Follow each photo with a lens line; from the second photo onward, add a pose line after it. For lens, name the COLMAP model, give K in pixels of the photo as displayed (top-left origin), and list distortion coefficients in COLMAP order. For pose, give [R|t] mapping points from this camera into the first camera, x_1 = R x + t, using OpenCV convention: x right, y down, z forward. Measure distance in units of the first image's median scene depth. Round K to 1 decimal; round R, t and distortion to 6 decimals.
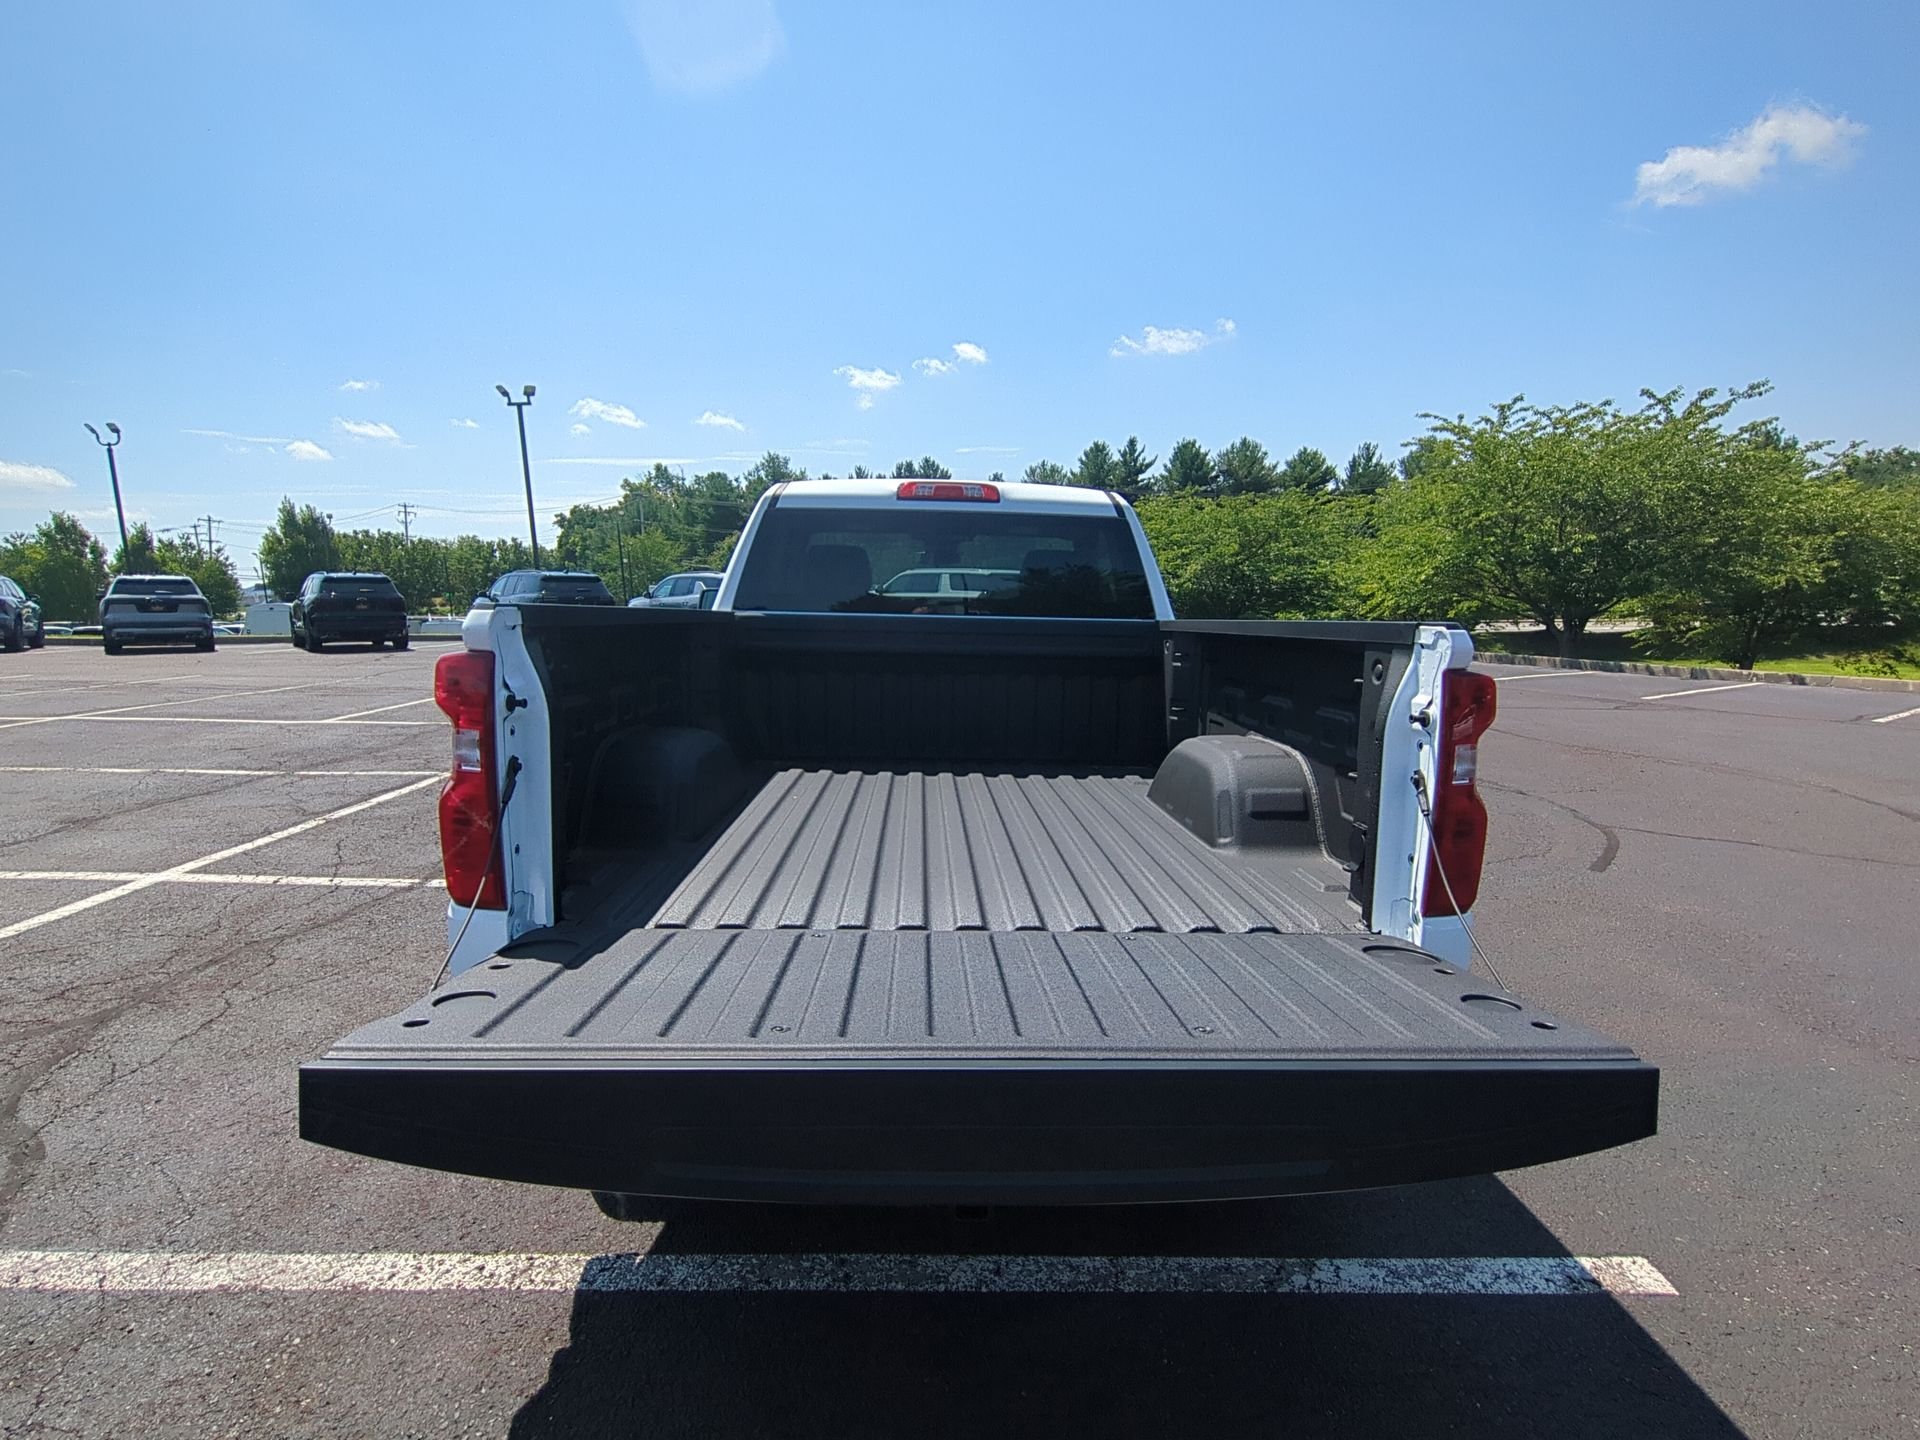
lens RADIAL K [[955.1, 0, 964.4], [0, 955.1, 731.7], [0, 0, 1]] dist [0.009362, -0.010681]
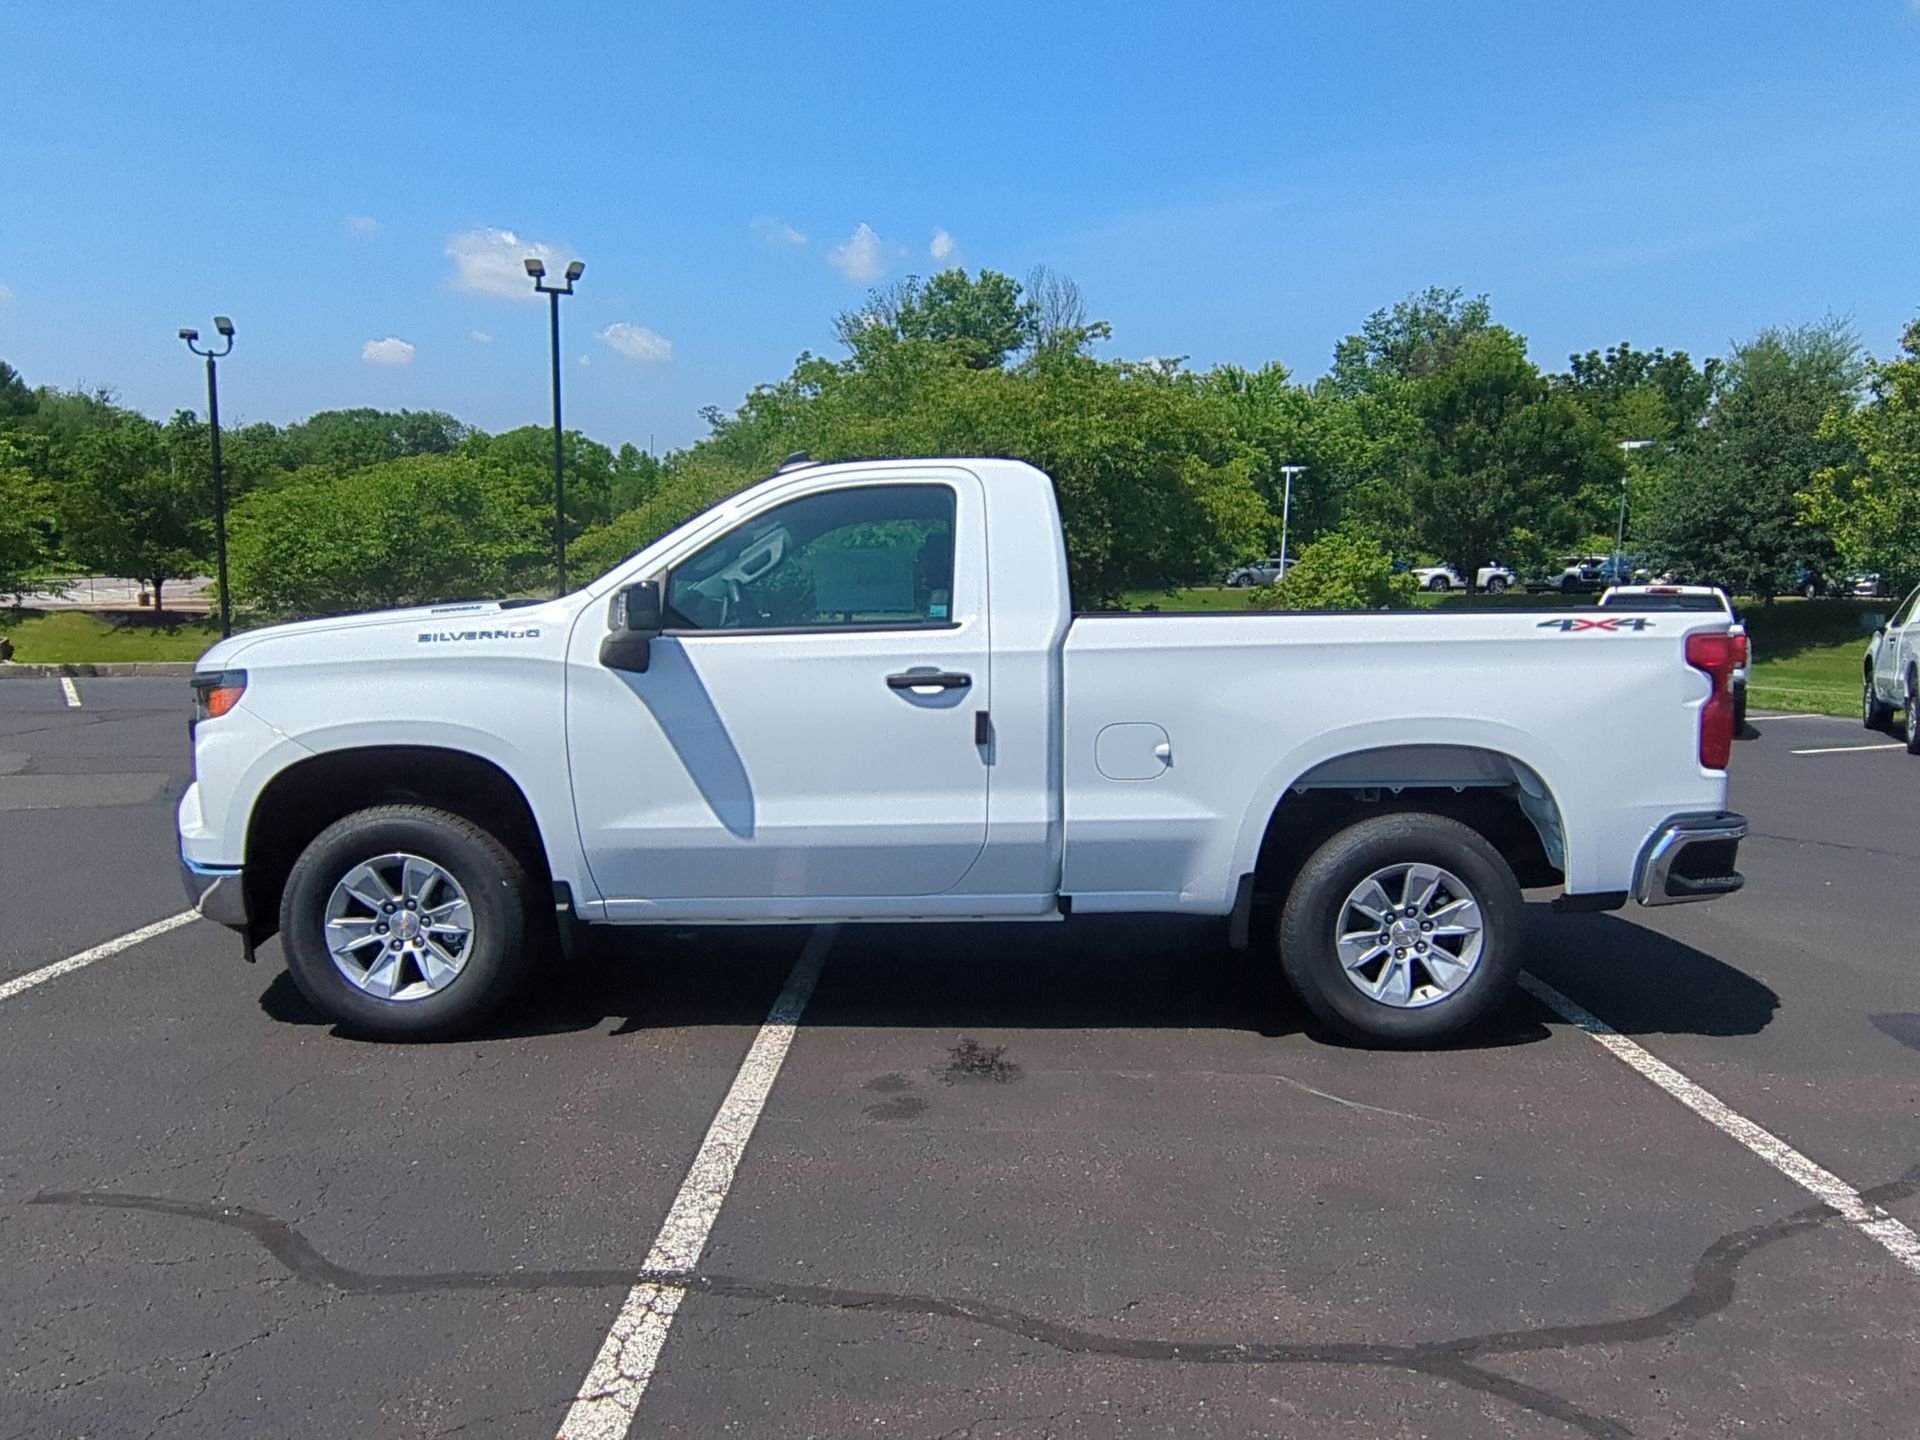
lens RADIAL K [[1416.2, 0, 953.7], [0, 1416.2, 748.2], [0, 0, 1]] dist [0.008196, -0.001603]
pose [[0.037570, -0.119587, 0.992113, -0.287451], [0.127566, 0.985265, 0.113931, -0.031848], [-0.991118, 0.122280, 0.052271, 0.201865]]
